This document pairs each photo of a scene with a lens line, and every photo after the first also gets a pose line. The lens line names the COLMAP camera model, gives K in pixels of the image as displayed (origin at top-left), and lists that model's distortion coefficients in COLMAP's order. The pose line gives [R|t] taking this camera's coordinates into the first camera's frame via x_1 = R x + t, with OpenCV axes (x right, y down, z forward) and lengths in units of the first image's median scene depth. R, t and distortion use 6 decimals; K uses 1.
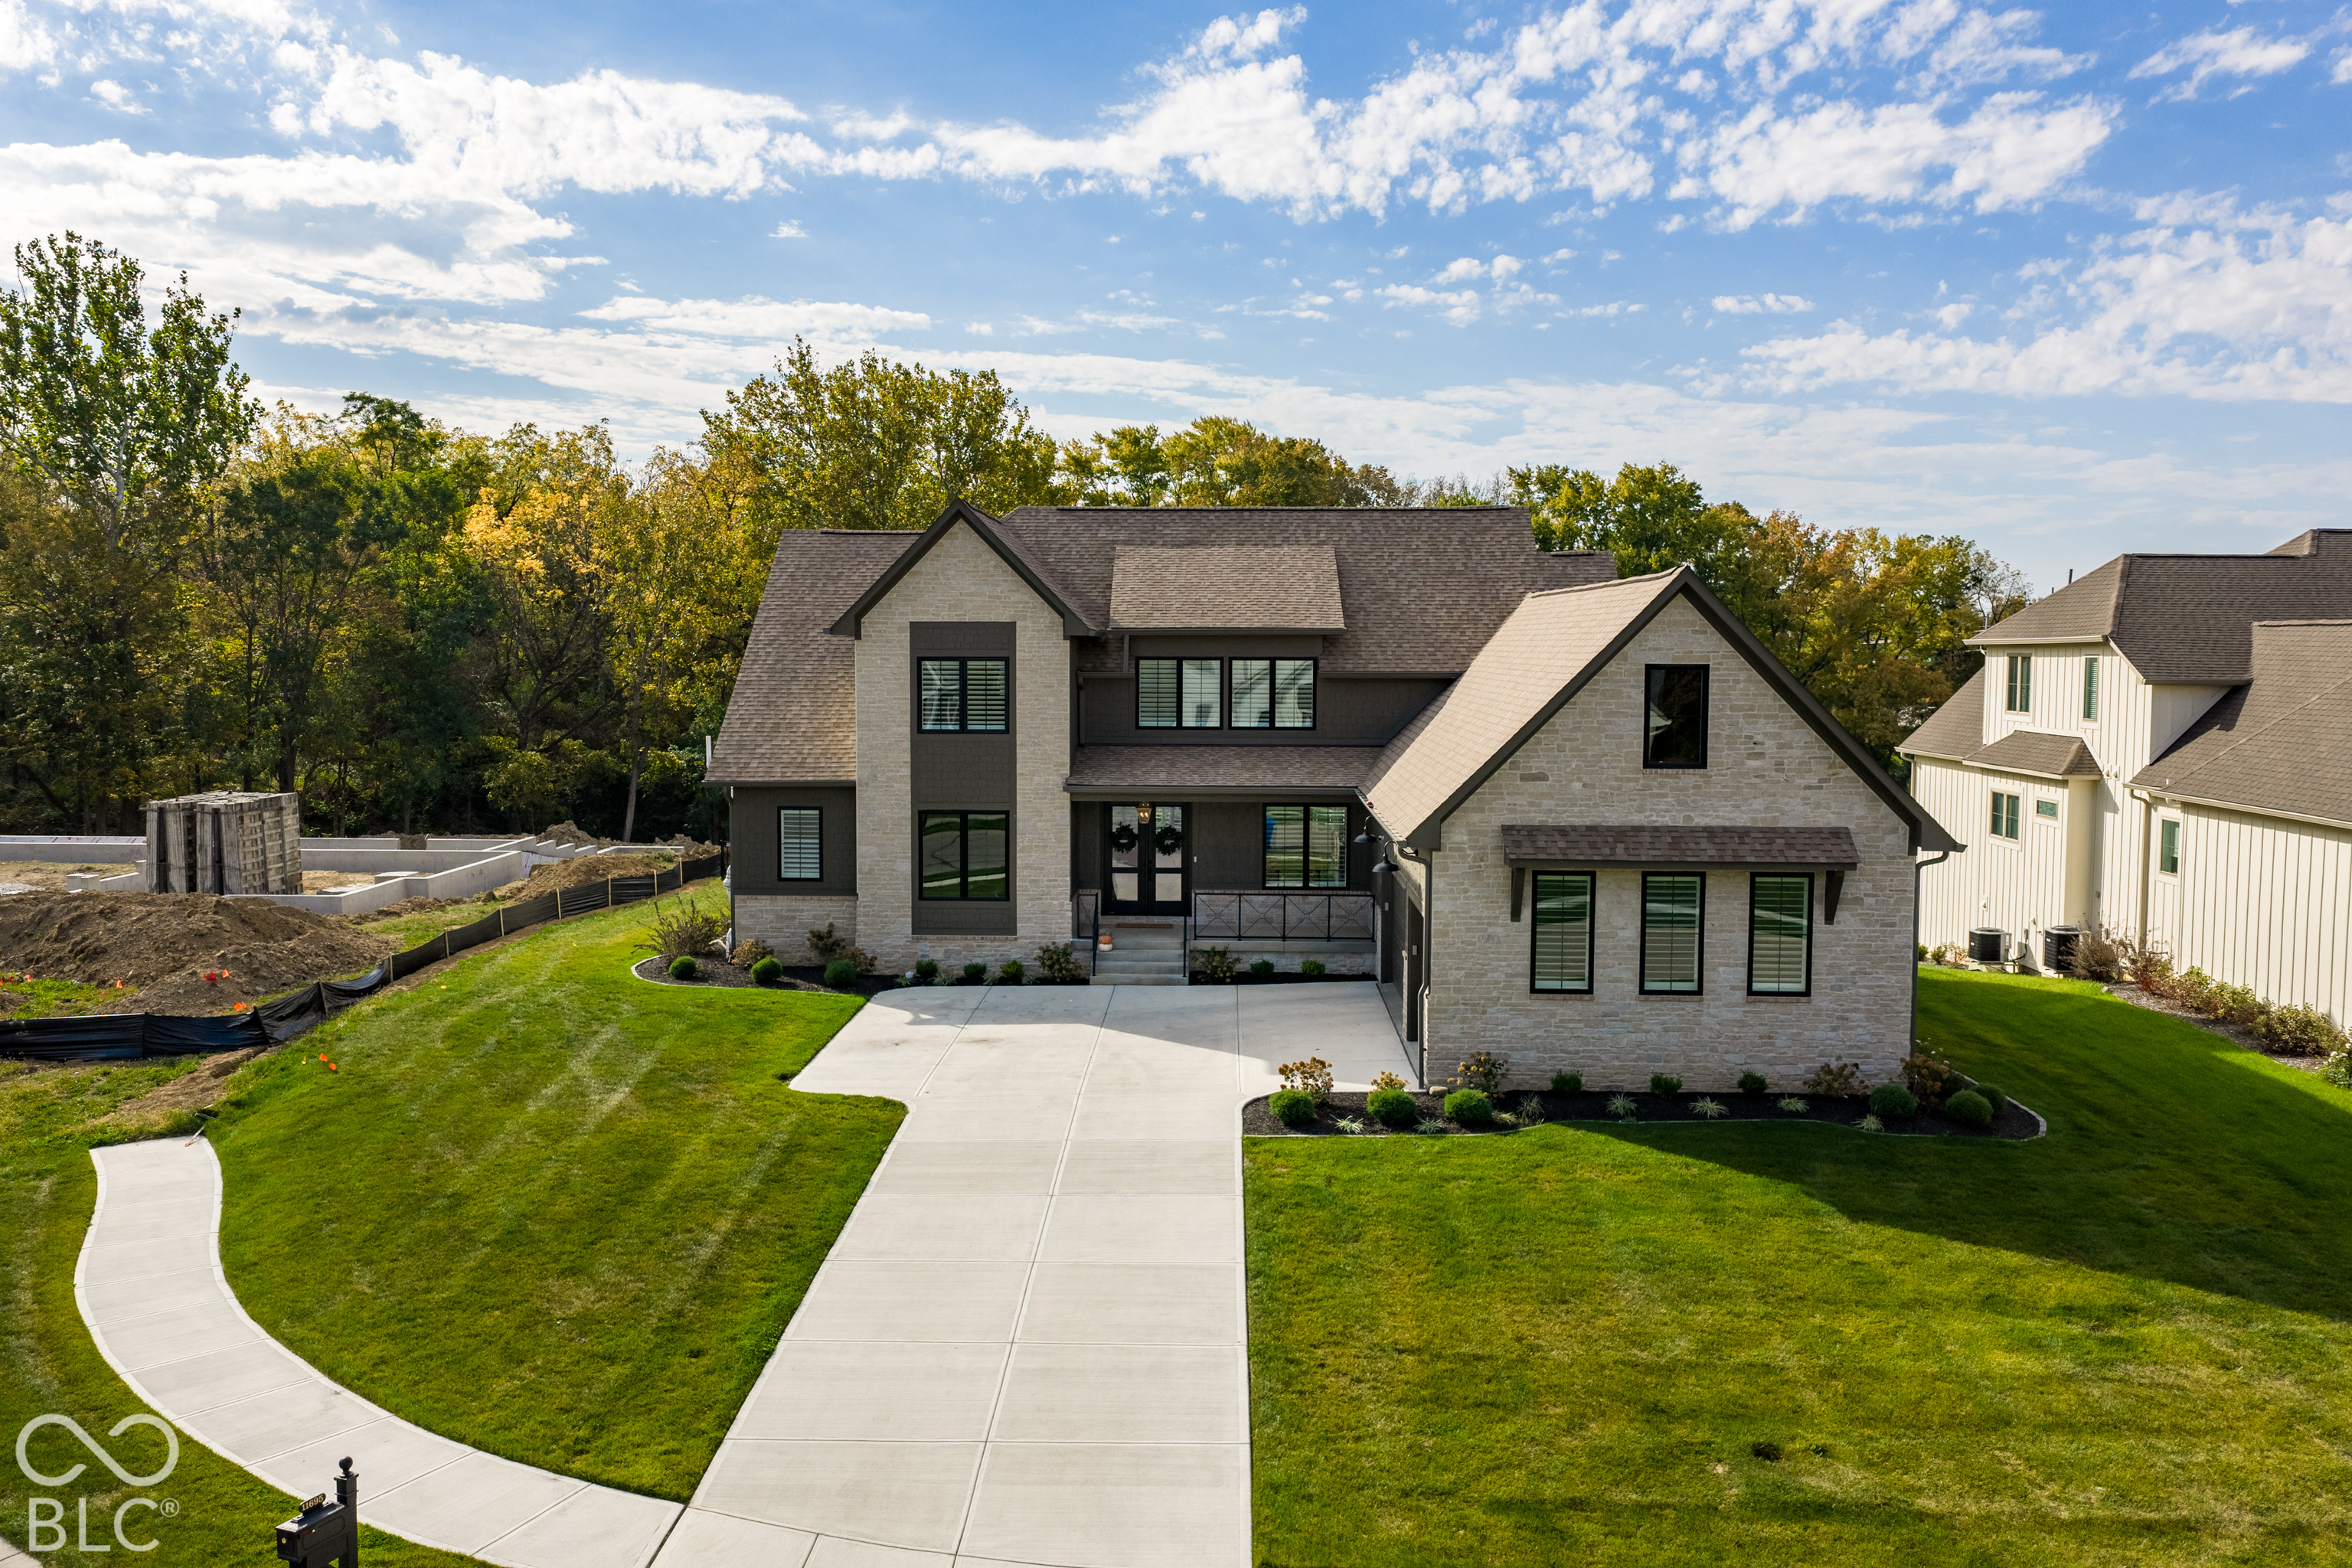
lens RADIAL K [[1953.2, 0, 1176.0], [0, 1953.2, 784.0], [0, 0, 1]] dist [0.010807, -0.020578]
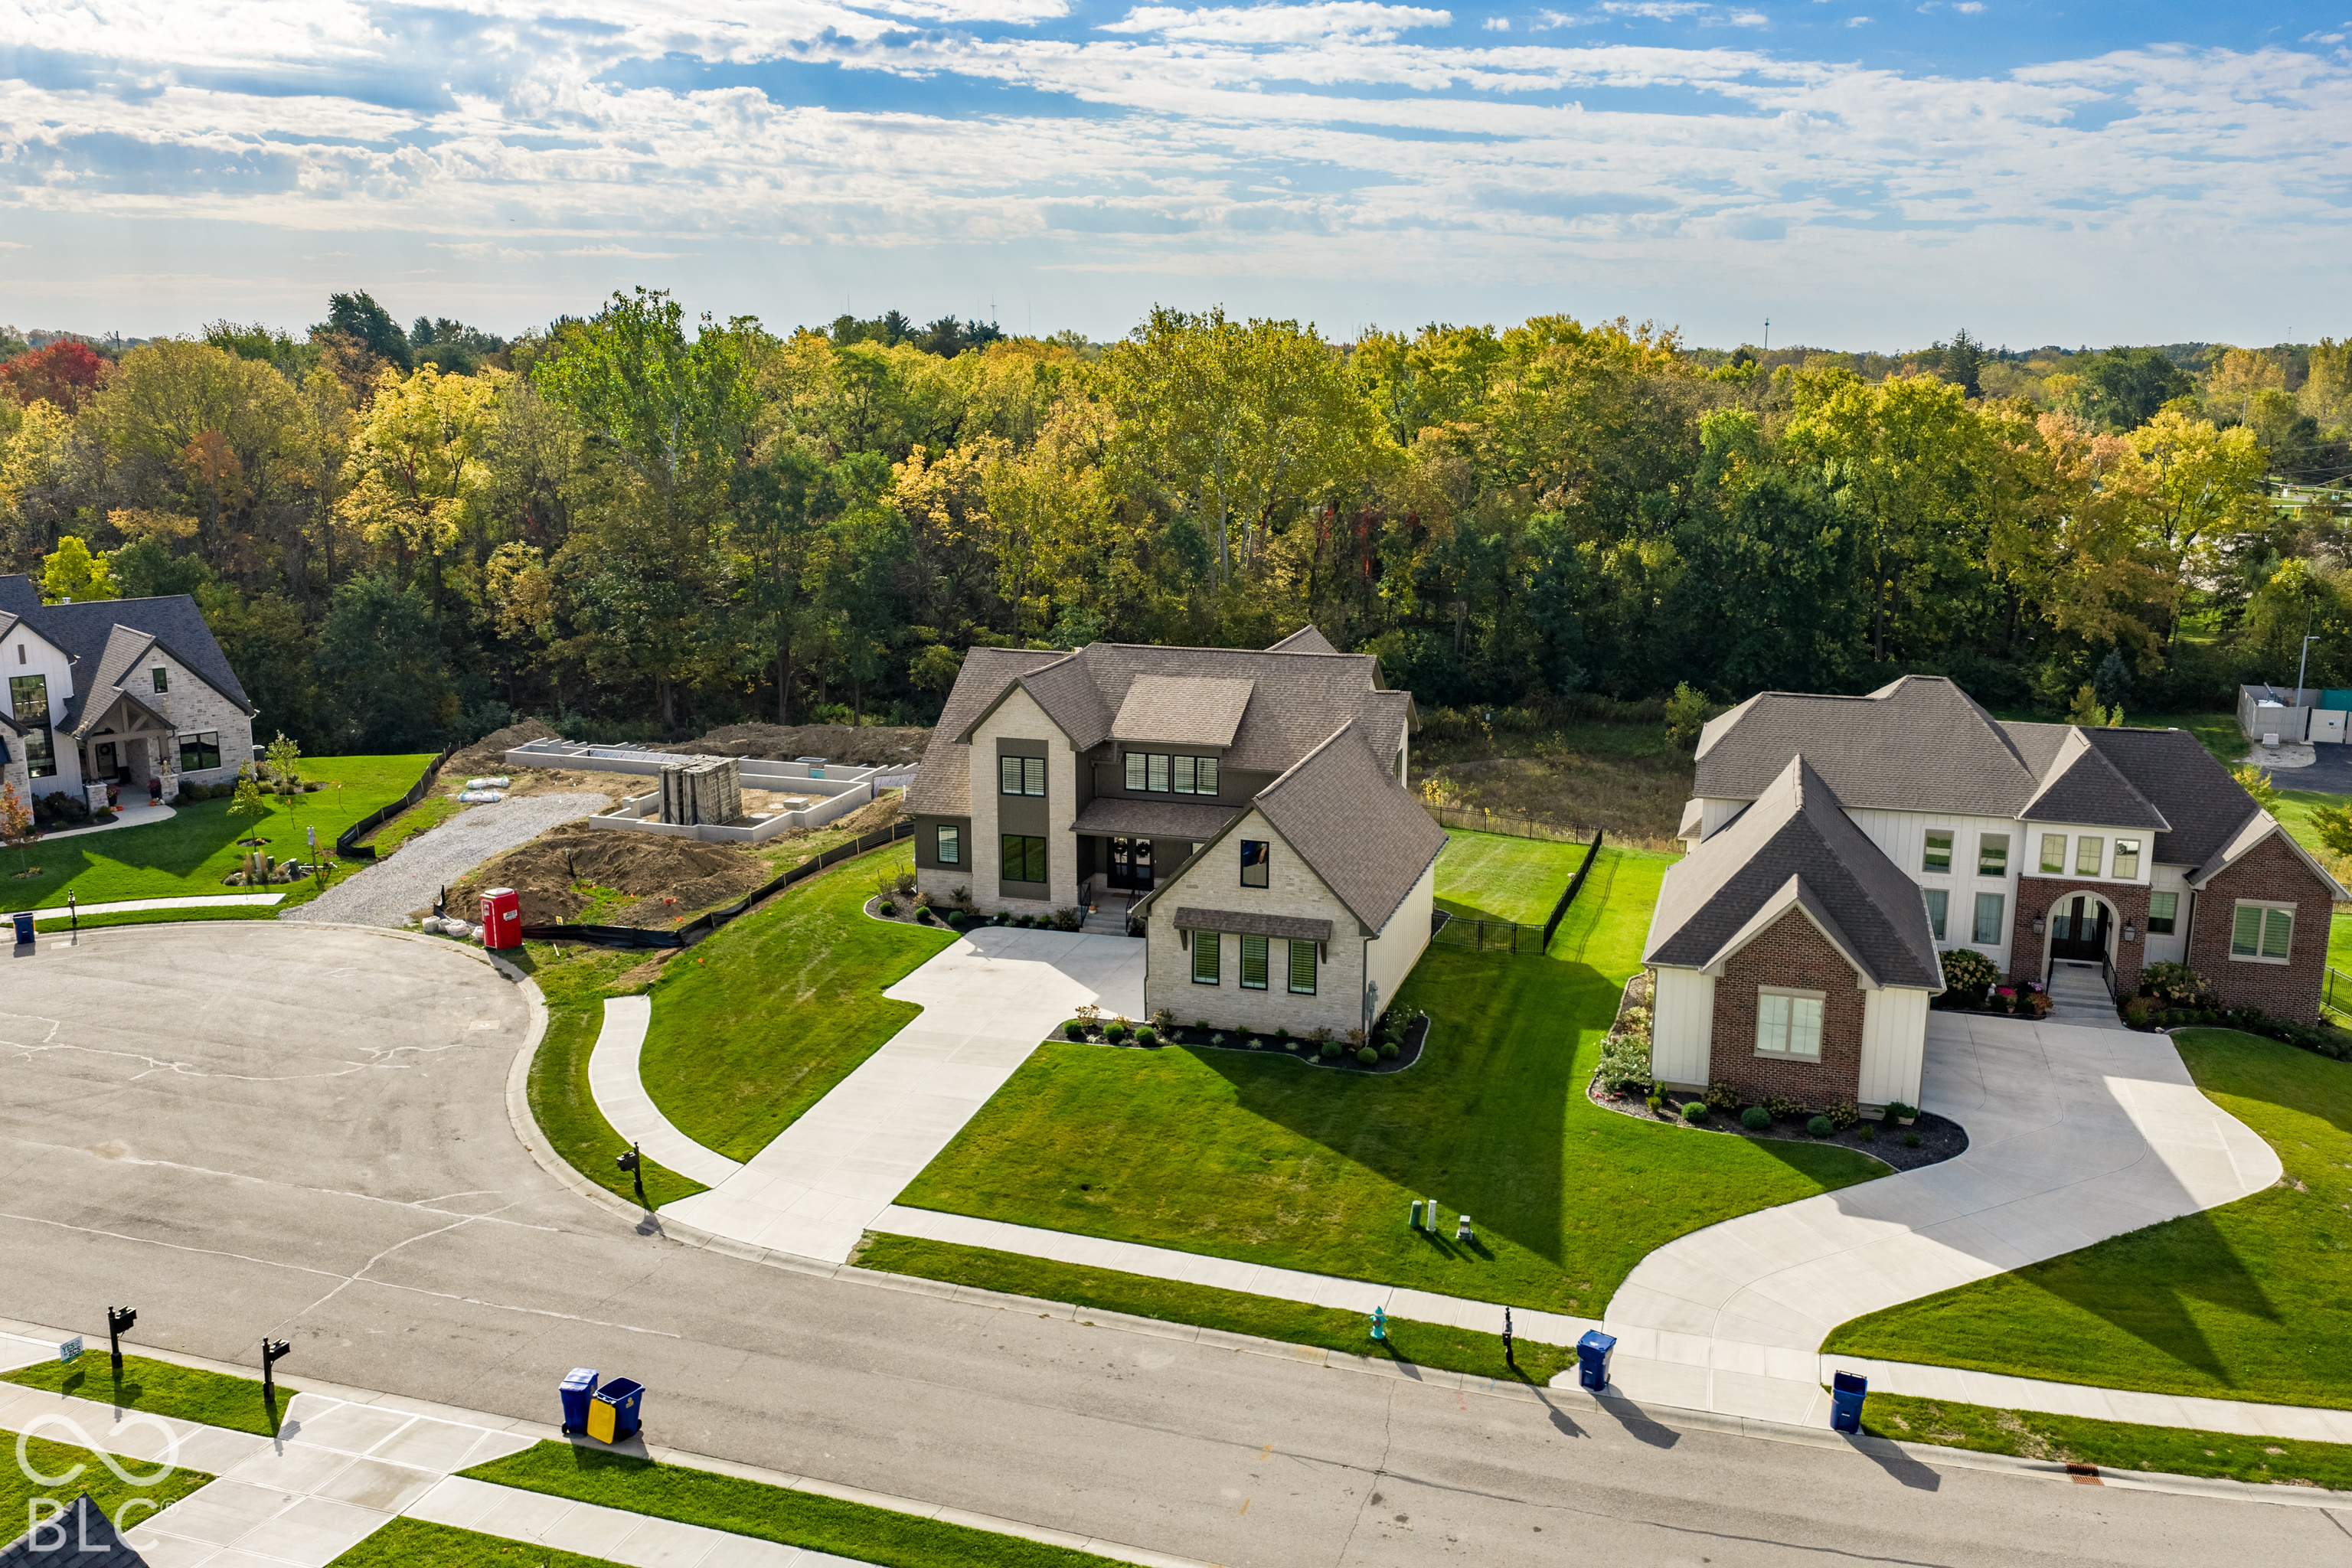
lens RADIAL K [[1953.2, 0, 1176.0], [0, 1953.2, 784.0], [0, 0, 1]] dist [0.010807, -0.020578]
pose [[0.961718, 0.055517, -0.268359, 0.541821], [-0.016869, 0.989400, 0.144231, -0.312692], [0.273522, -0.134183, 0.952460, -0.767291]]
